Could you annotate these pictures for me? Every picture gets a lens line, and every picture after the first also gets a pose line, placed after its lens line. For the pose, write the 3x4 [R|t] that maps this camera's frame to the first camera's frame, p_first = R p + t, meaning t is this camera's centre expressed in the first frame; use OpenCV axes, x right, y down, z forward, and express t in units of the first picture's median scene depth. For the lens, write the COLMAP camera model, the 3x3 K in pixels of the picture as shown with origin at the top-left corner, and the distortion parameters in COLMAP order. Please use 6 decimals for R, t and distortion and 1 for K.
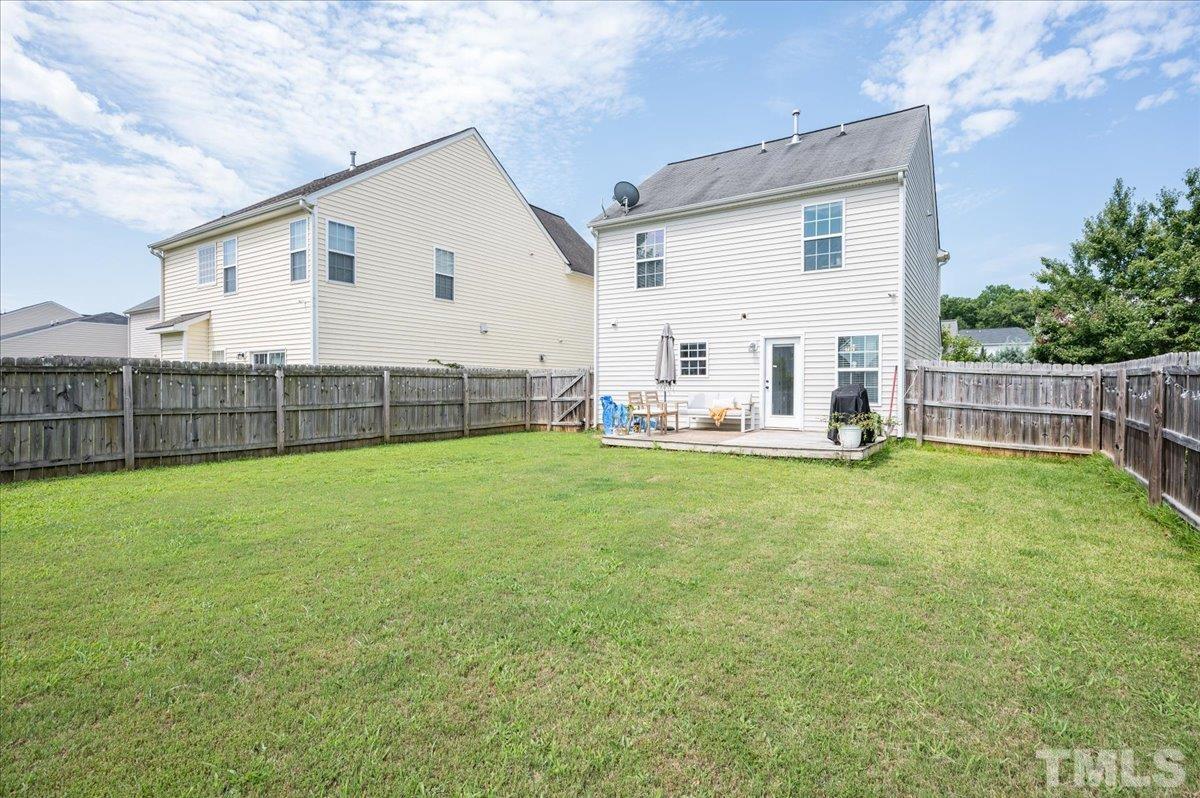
lens RADIAL K [[521.6, 0, 600.0], [0, 521.6, 399.0], [0, 0, 1]] dist [0.002308, 0.000182]
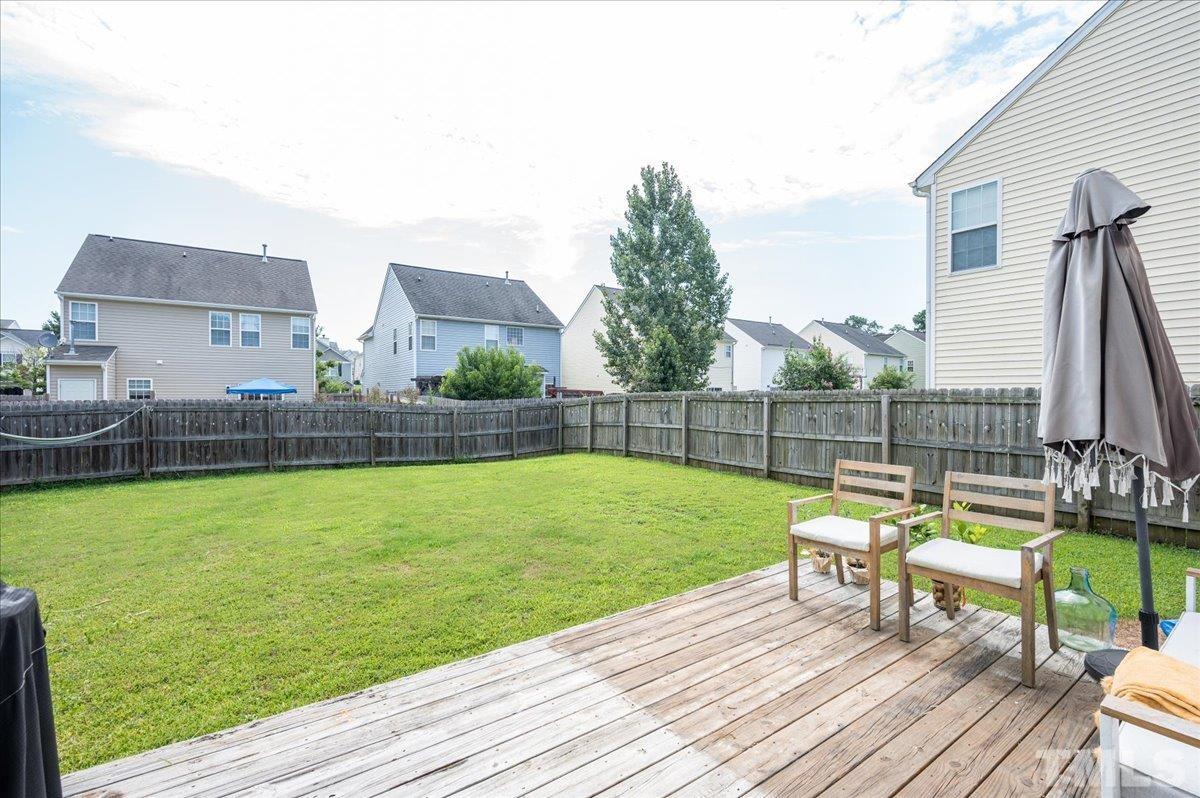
lens RADIAL K [[521.6, 0, 600.0], [0, 521.6, 399.0], [0, 0, 1]] dist [0.002308, 0.000182]
pose [[-0.326674, 0.010386, -0.945080, 0.446054], [-0.022342, 0.999575, 0.018707, -0.059415], [0.944873, 0.027226, -0.326303, 0.961107]]
